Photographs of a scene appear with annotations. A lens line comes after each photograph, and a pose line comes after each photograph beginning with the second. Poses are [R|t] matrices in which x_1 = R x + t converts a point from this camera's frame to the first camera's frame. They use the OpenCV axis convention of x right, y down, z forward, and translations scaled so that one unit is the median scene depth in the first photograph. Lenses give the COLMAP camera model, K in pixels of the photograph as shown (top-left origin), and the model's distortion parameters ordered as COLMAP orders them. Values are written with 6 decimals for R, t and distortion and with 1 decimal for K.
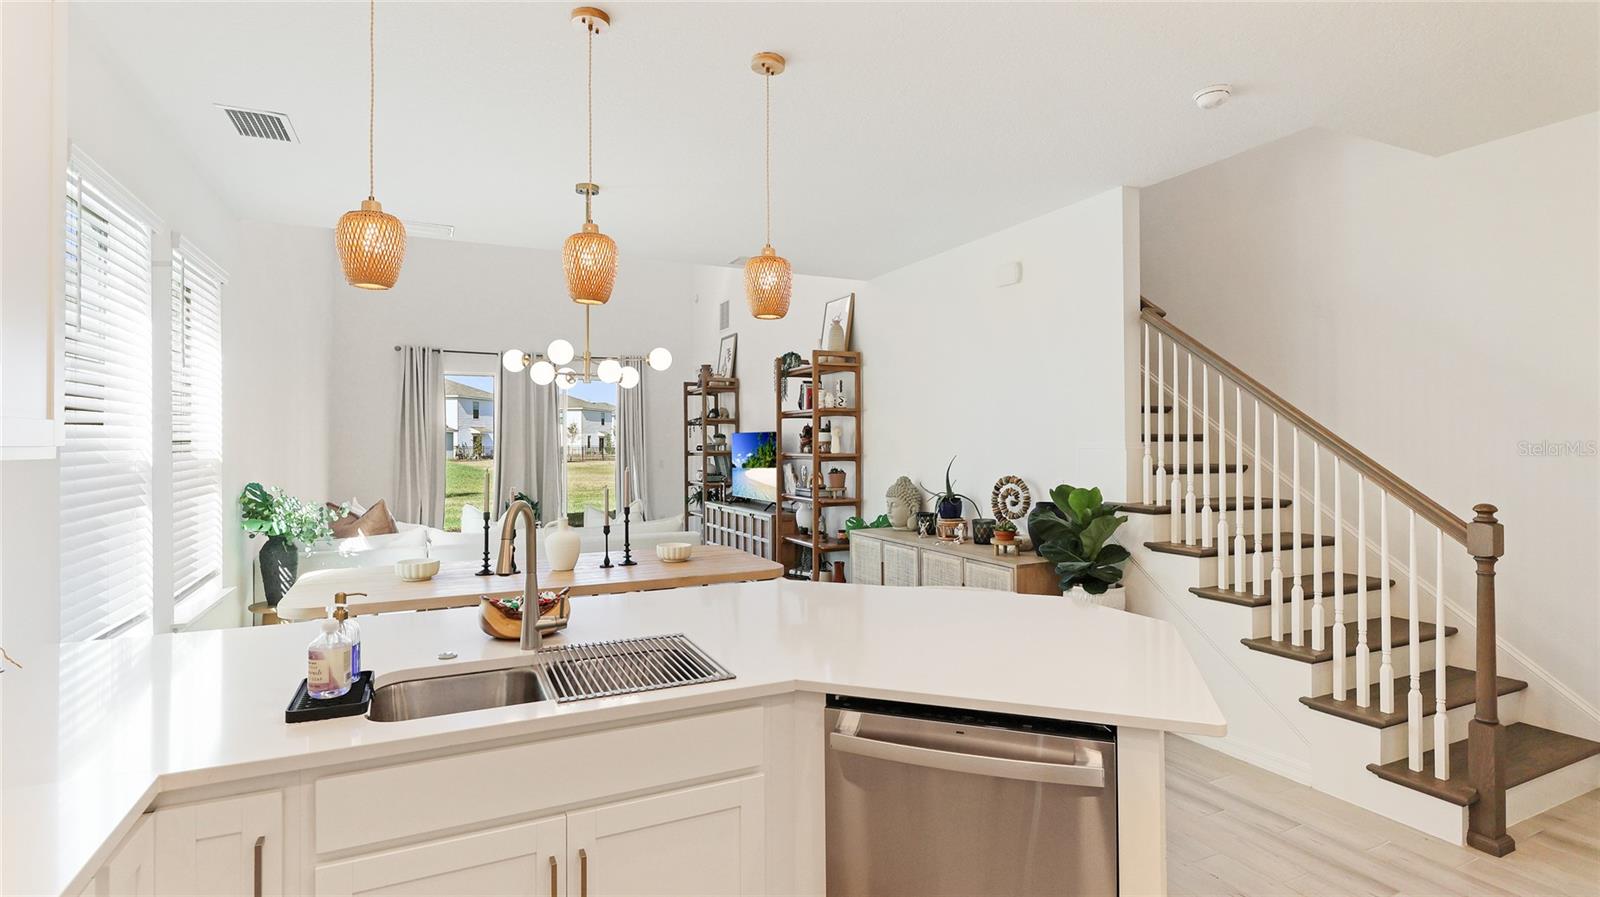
lens RADIAL K [[812.2, 0, 801.9], [0, 812.2, 444.6], [0, 0, 1]] dist [0.000623, 0.000816]
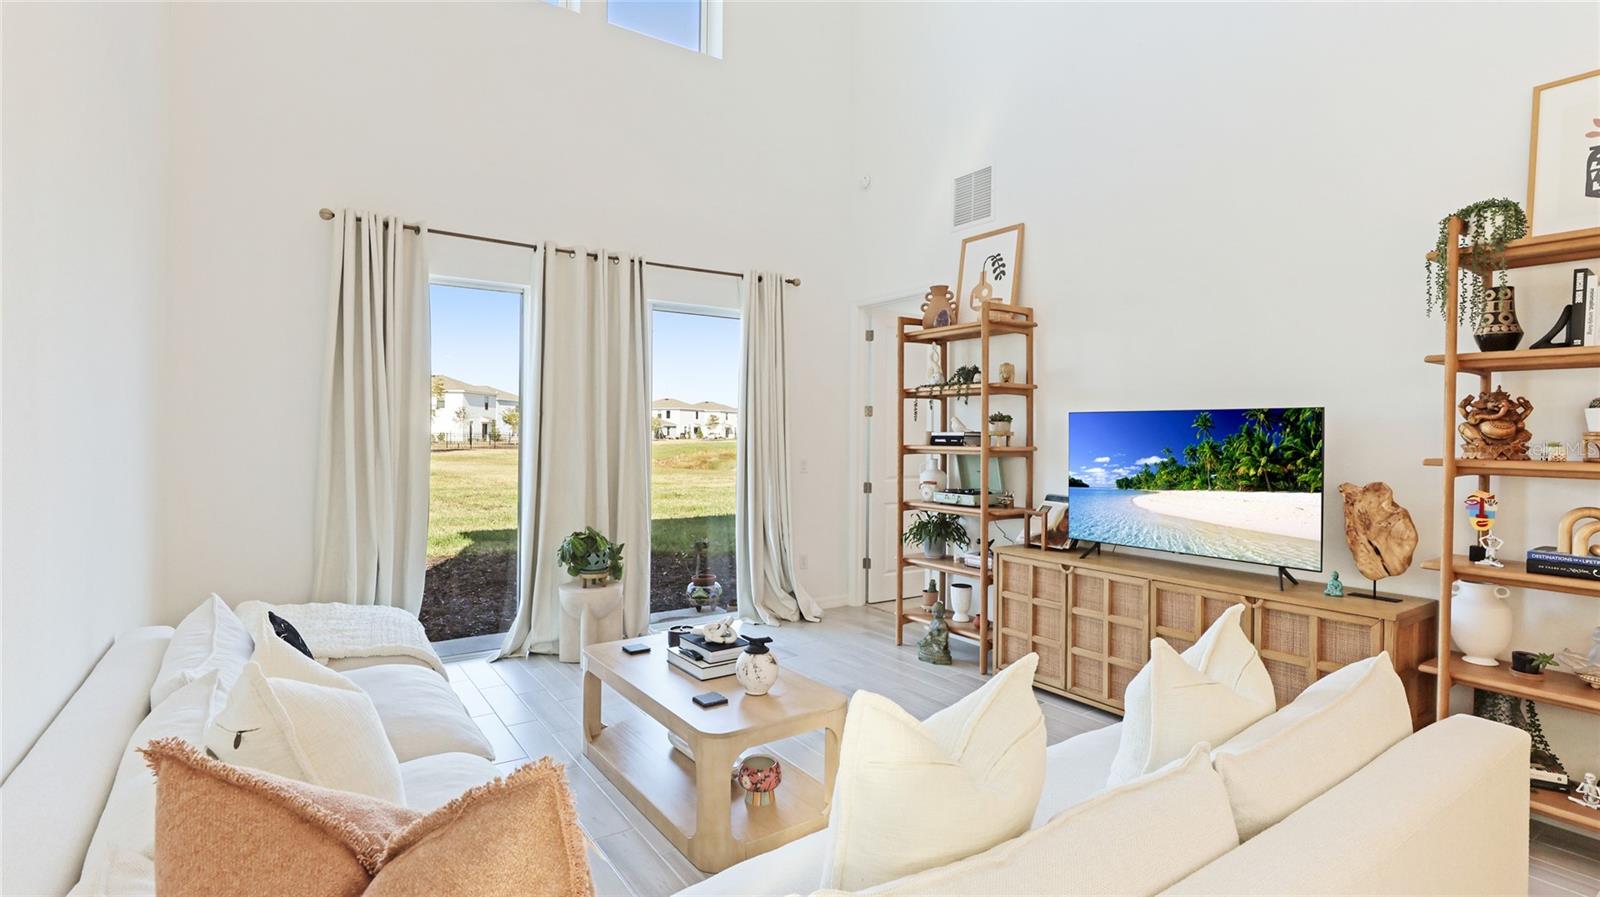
lens RADIAL K [[760.1, 0, 789.4], [0, 760.1, 442.4], [0, 0, 1]] dist [-0.000807, -0.000308]
pose [[0.985729, 0.008931, 0.168101, -0.302537], [-0.010796, 0.999890, 0.010179, 0.001540], [-0.167992, -0.011848, 0.985717, 0.519325]]
